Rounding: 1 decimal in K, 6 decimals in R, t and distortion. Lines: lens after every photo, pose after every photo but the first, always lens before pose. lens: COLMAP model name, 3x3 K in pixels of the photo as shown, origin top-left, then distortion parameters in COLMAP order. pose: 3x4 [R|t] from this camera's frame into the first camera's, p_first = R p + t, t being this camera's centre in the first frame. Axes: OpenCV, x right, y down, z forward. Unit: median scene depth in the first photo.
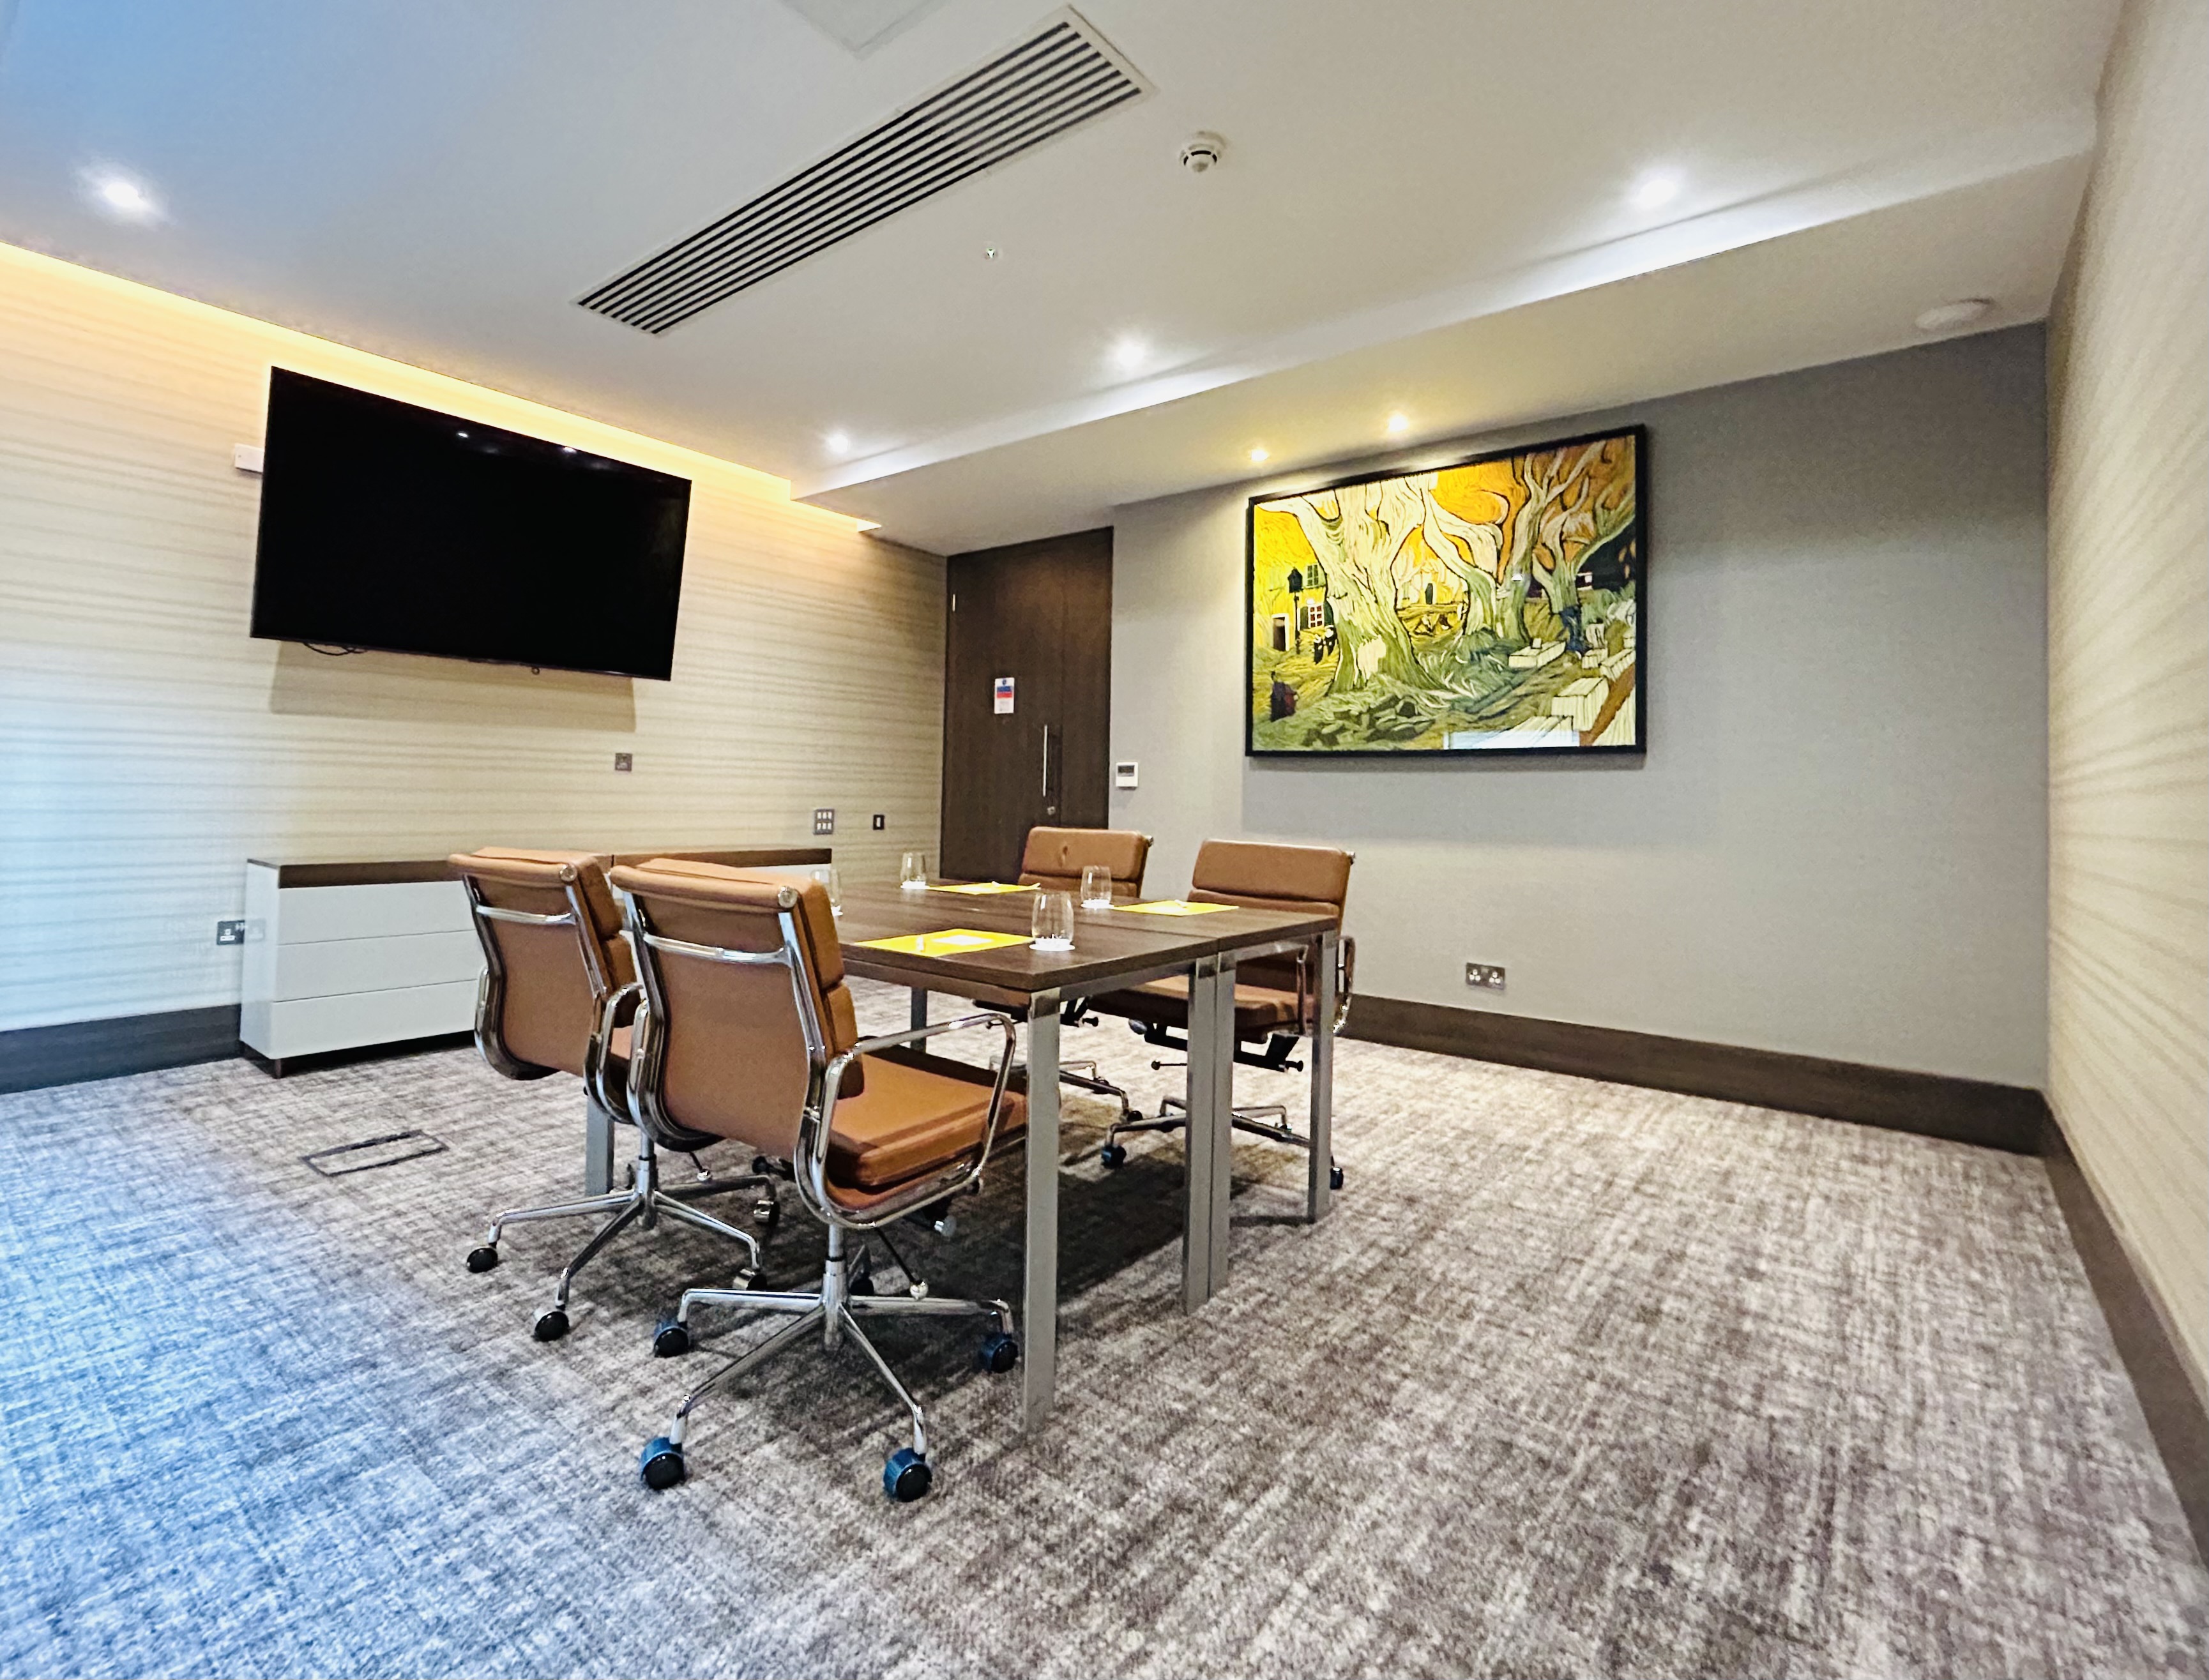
lens RADIAL K [[1038.4, 0, 1027.3], [0, 1038.4, 761.0], [0, 0, 1]] dist [-0.011884, 0.000510]
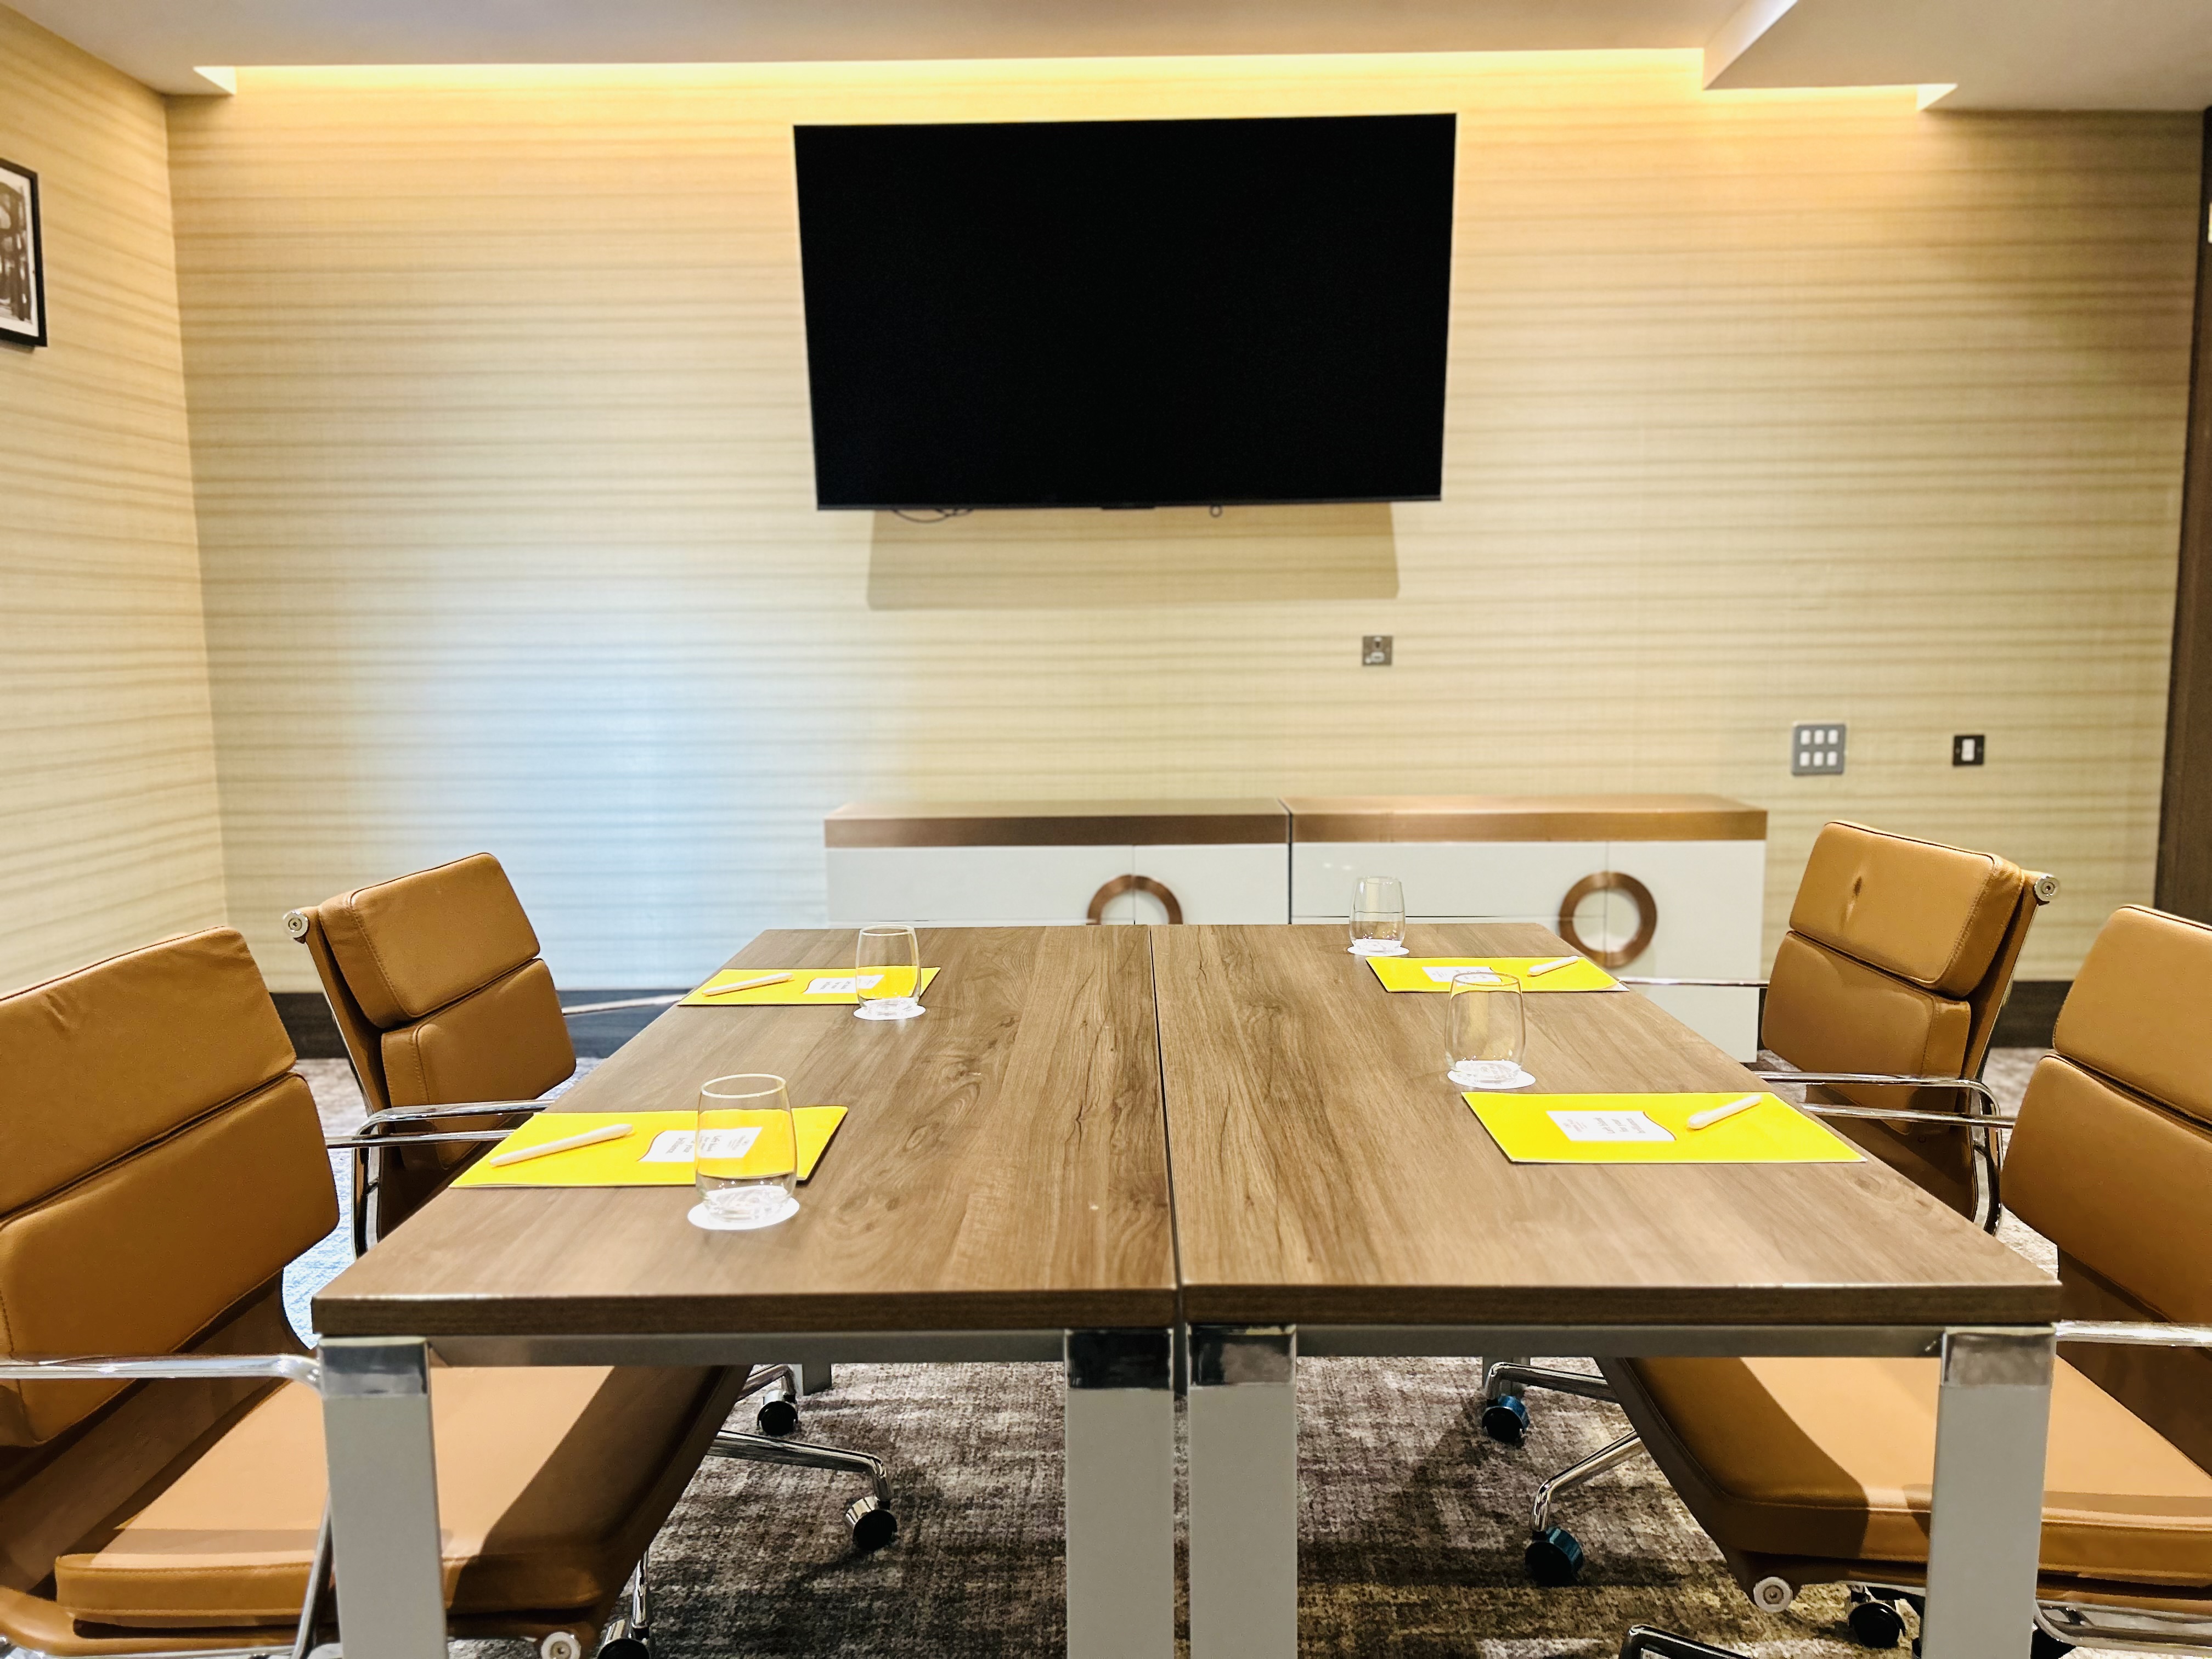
lens RADIAL K [[1658.2, 0, 1106.8], [0, 1658.2, 837.2], [0, 0, 1]] dist [0.037038, -0.034306]
pose [[0.632105, 0.062956, -0.772321, 0.309929], [0.050314, 0.991256, 0.121982, -0.020956], [0.773248, -0.115964, 0.623410, 0.358567]]
